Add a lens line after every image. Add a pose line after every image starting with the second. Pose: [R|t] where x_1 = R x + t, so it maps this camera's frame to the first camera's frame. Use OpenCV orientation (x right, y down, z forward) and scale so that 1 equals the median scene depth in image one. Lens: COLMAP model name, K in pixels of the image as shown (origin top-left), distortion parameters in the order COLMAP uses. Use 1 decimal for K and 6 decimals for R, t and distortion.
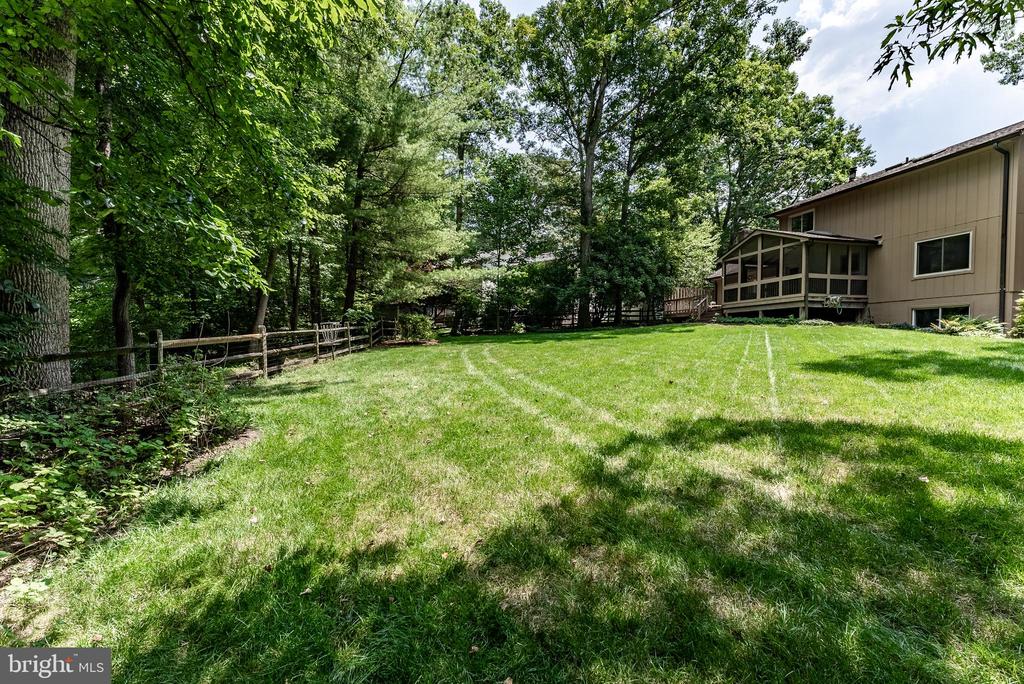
lens RADIAL K [[420.5, 0, 515.3], [0, 420.5, 349.1], [0, 0, 1]] dist [-0.004614, -0.000493]
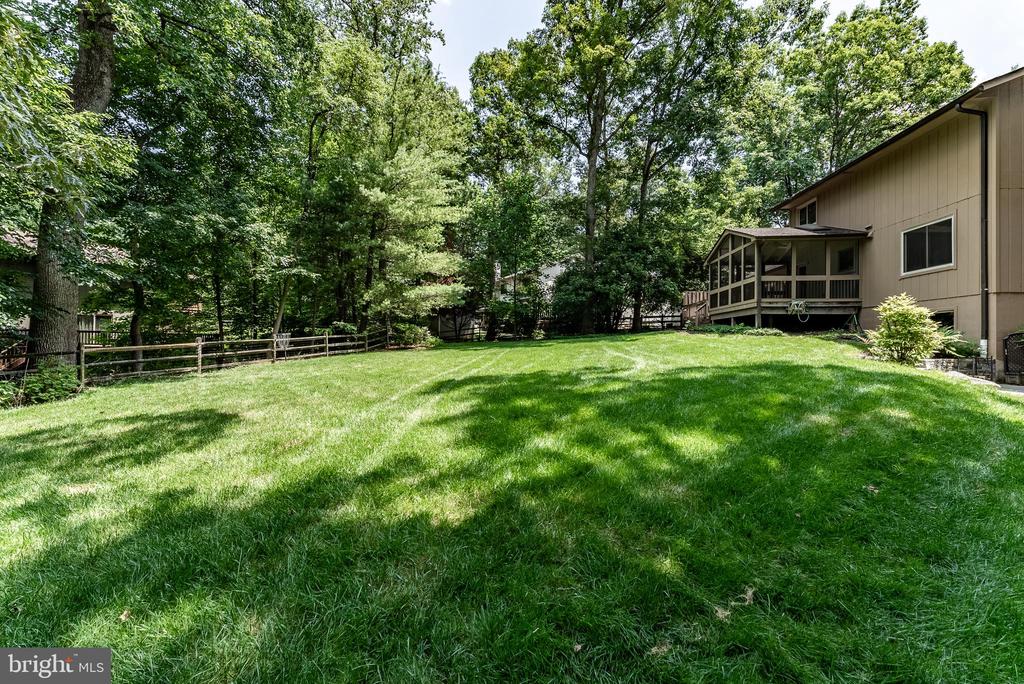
lens RADIAL K [[420.5, 0, 518.5], [0, 420.5, 337.1], [0, 0, 1]] dist [-0.004614, -0.000493]
pose [[0.940640, 0.004191, -0.339381, 0.510258], [-0.016105, 0.999349, -0.032298, -0.015049], [0.339024, 0.035846, 0.940094, -0.000996]]
